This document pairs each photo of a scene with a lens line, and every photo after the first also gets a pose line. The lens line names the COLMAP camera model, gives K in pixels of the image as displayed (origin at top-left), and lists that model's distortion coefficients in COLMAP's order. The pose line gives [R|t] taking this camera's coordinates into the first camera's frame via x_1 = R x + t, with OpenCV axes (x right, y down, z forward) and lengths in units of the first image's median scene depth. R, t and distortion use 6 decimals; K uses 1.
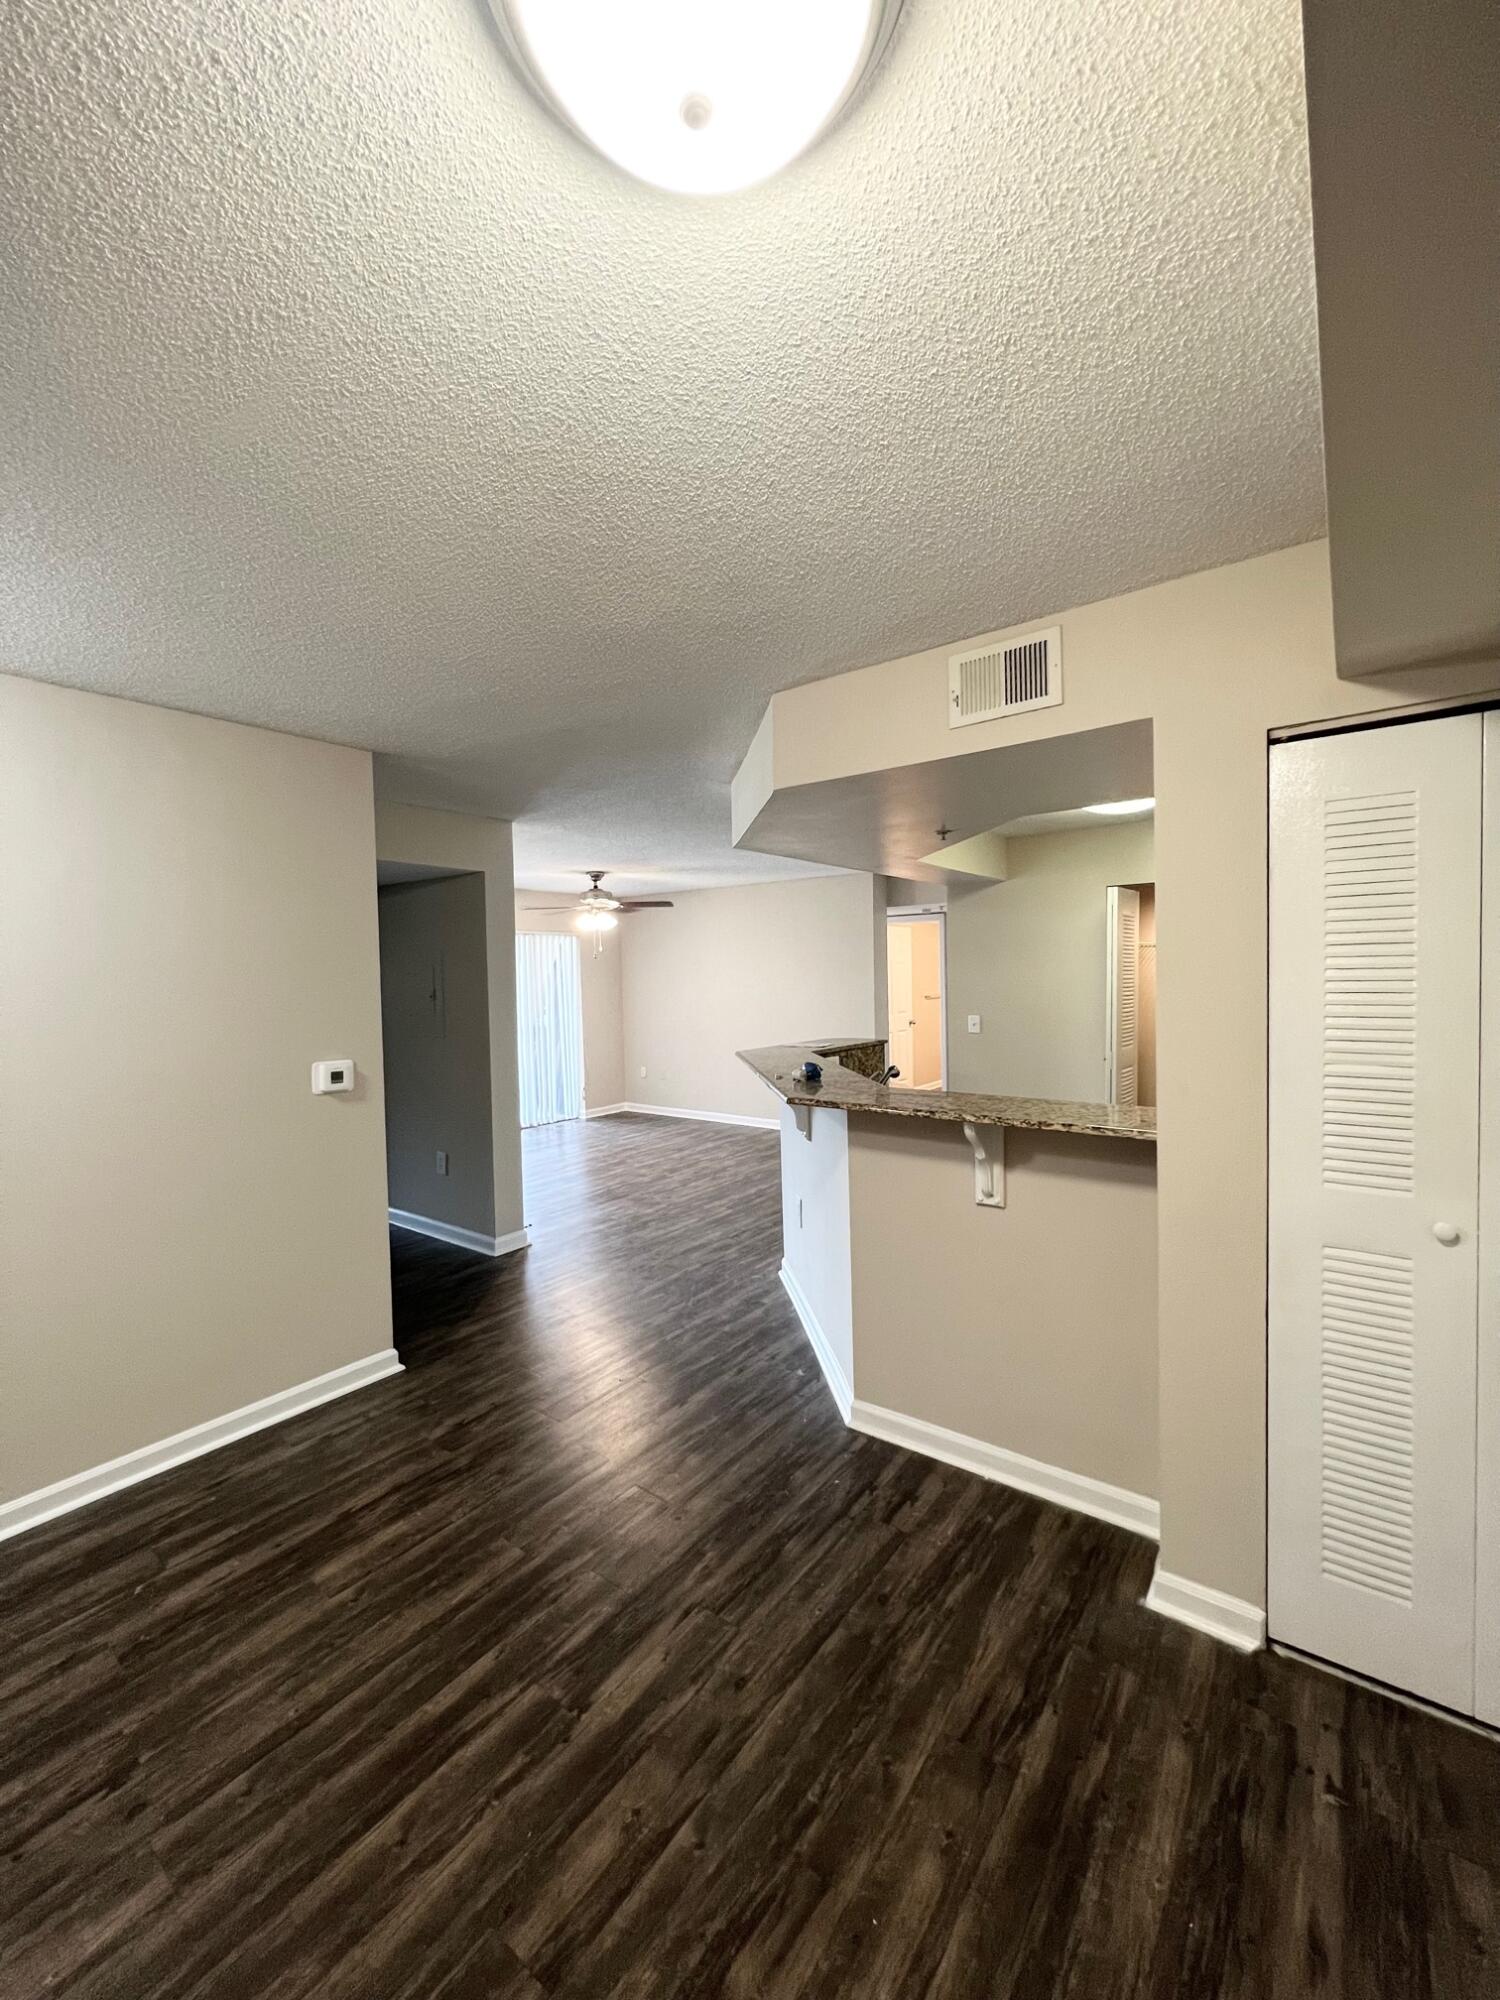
lens RADIAL K [[799.9, 0, 751.3], [0, 799.9, 998.7], [0, 0, 1]] dist [-0.002410, 0.000207]
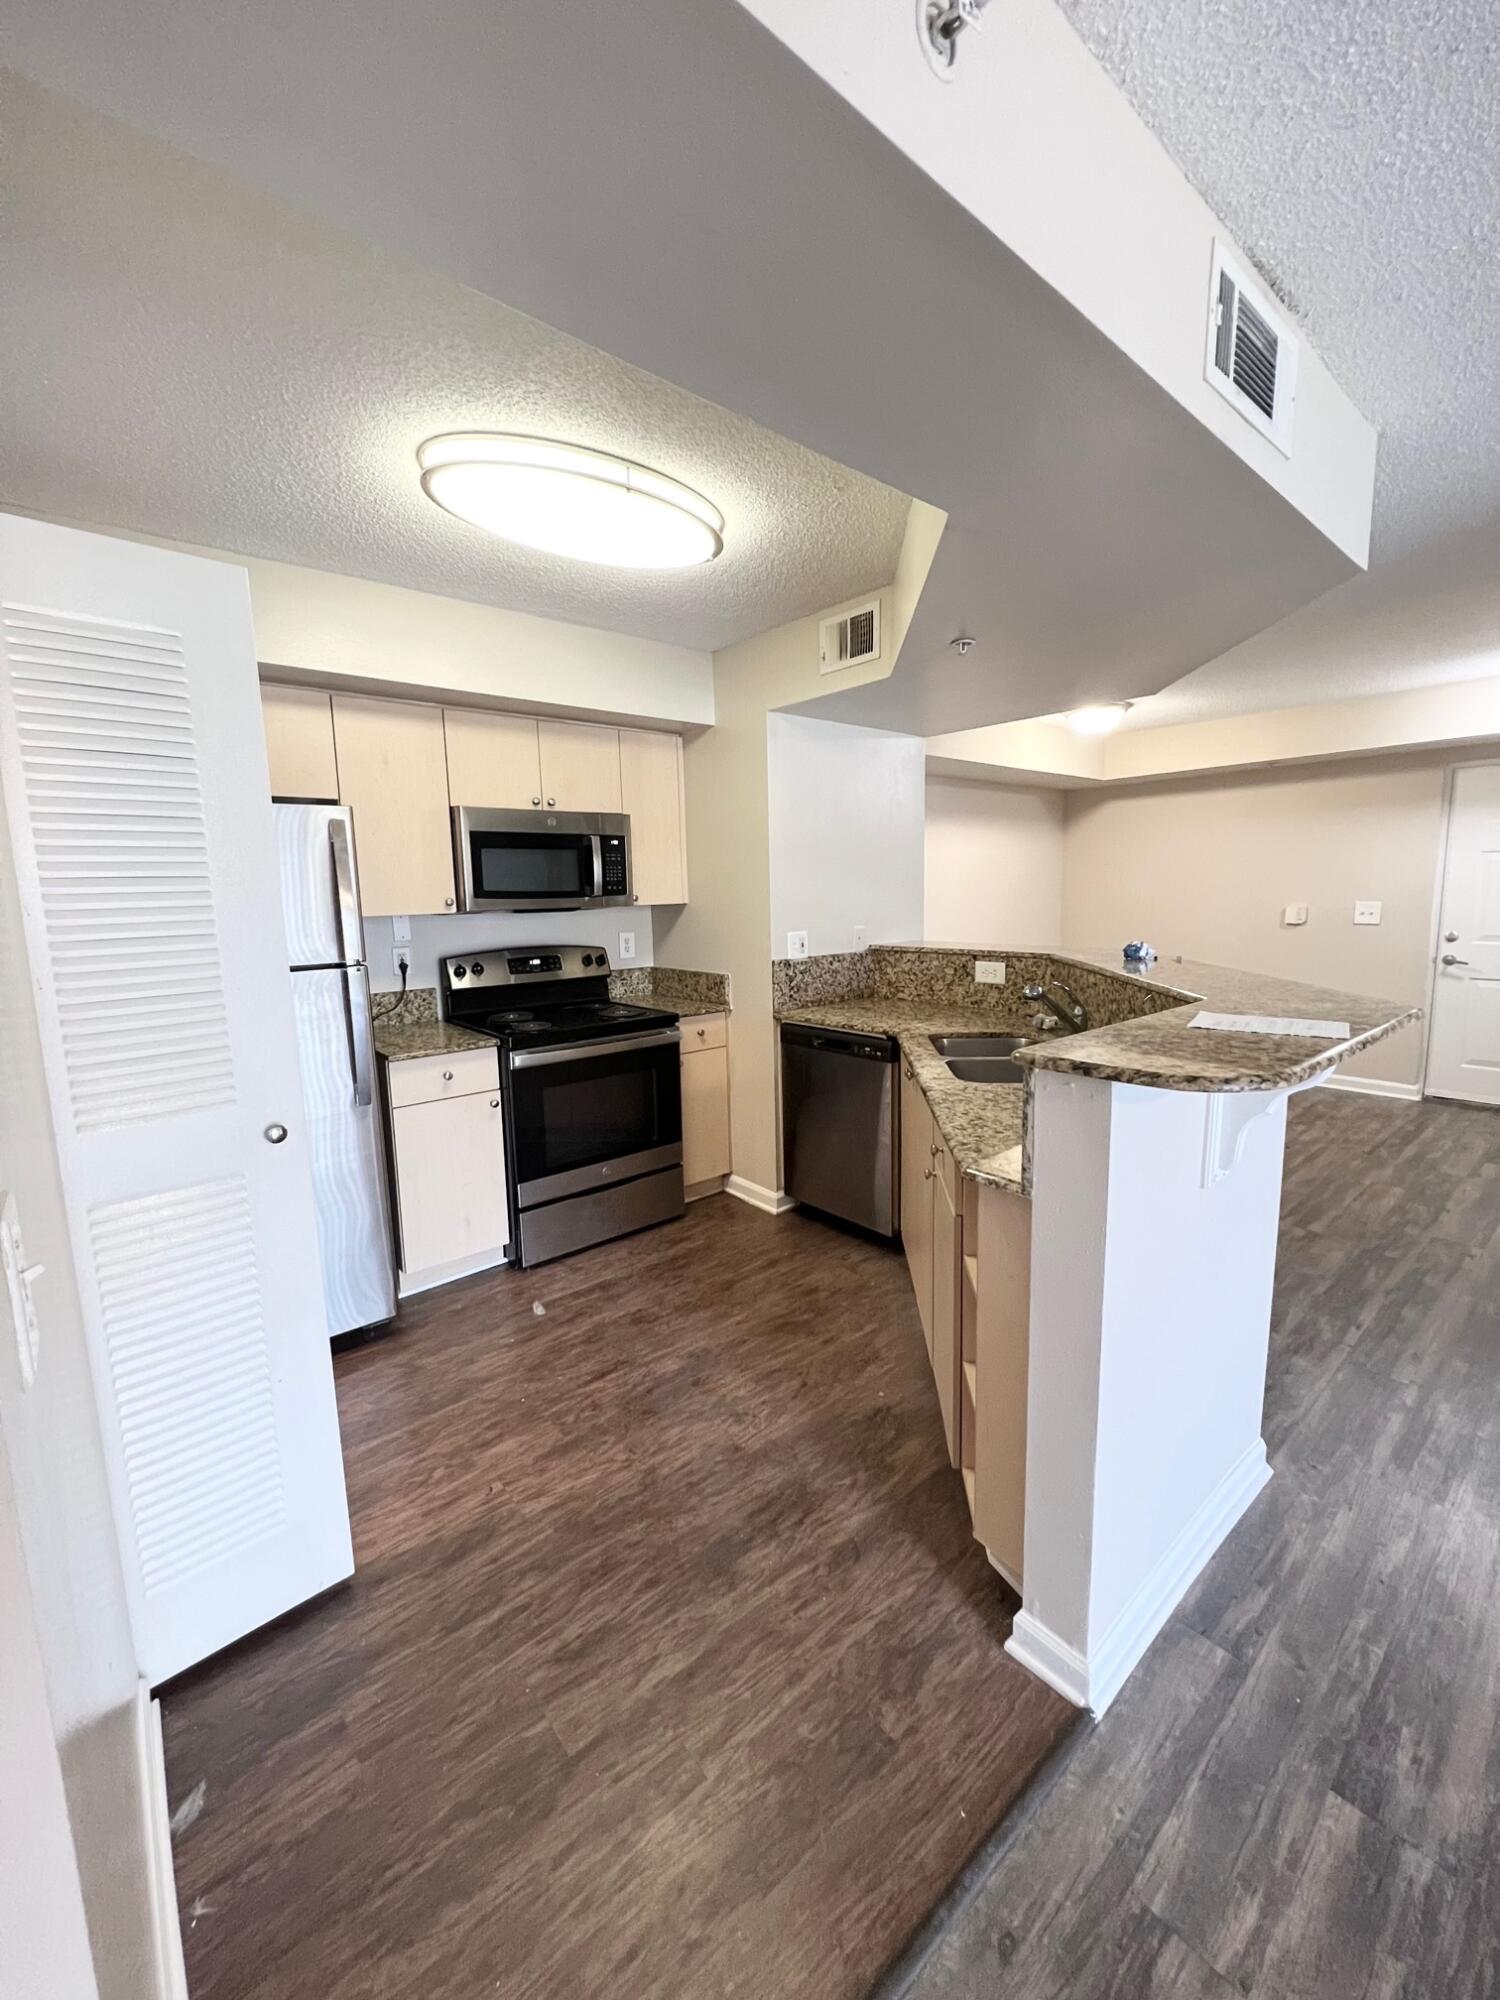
lens RADIAL K [[799.9, 0, 751.3], [0, 799.9, 998.7], [0, 0, 1]] dist [-0.002410, 0.000207]
pose [[-0.974573, 0.011474, 0.223774, 0.518188], [0.049970, 0.984666, 0.167138, -0.060119], [-0.218425, 0.174070, -0.960203, 3.381040]]
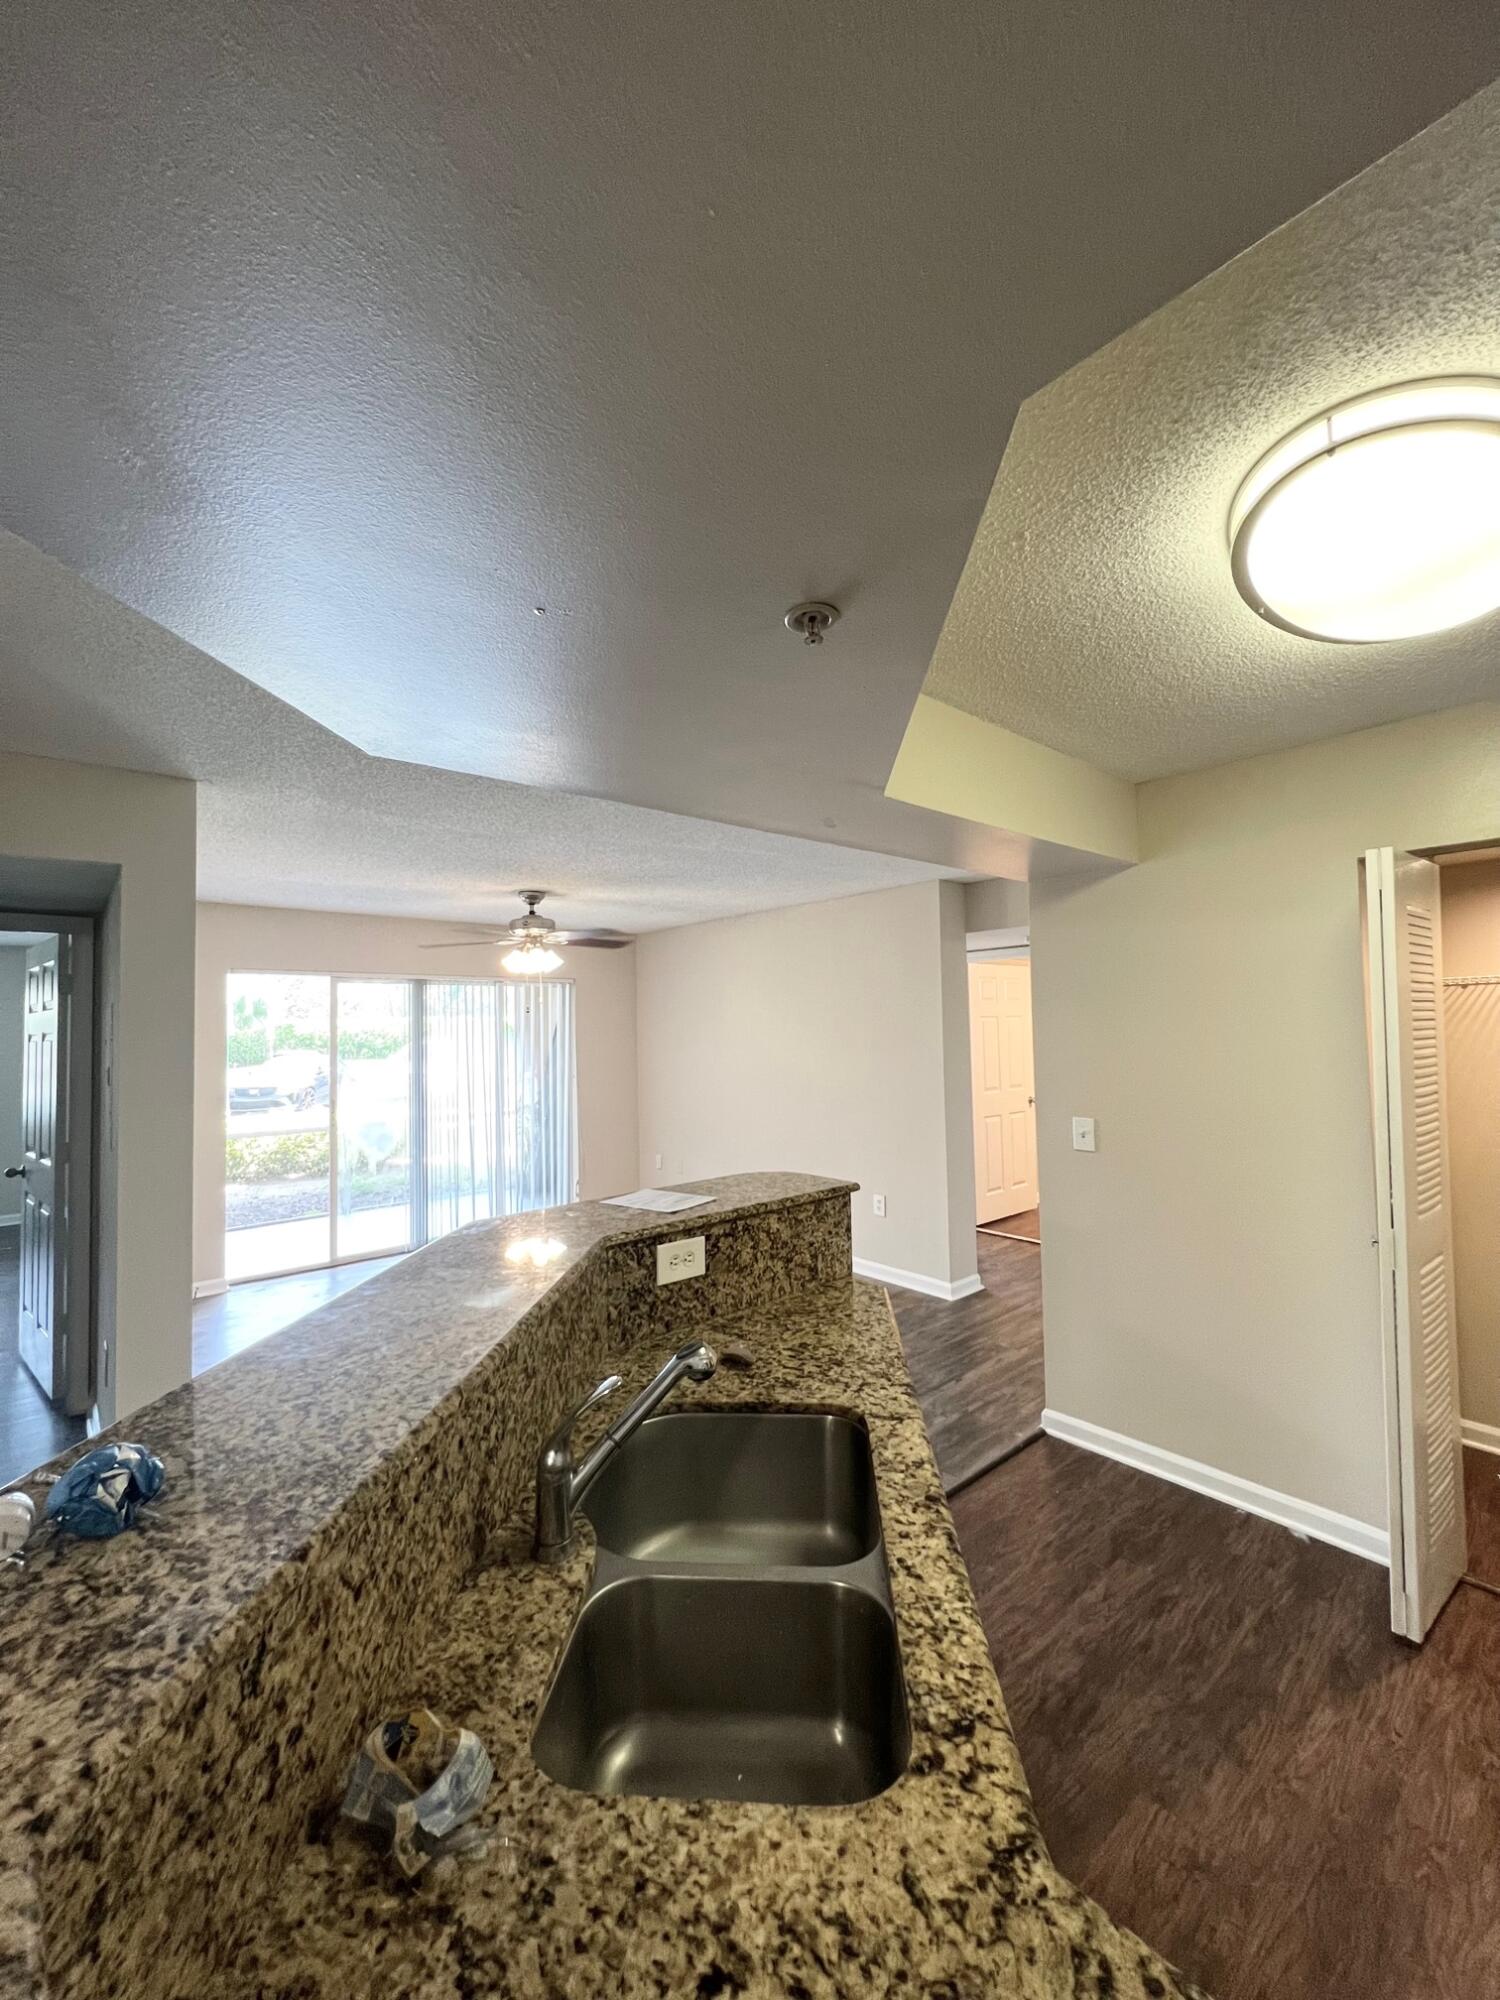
lens RADIAL K [[799.9, 0, 751.3], [0, 799.9, 998.7], [0, 0, 1]] dist [-0.002410, 0.000207]
pose [[0.978904, -0.008075, -0.204162, 0.539491], [-0.004570, 0.998104, -0.061387, -0.079053], [0.204271, 0.061025, 0.977010, 1.341747]]
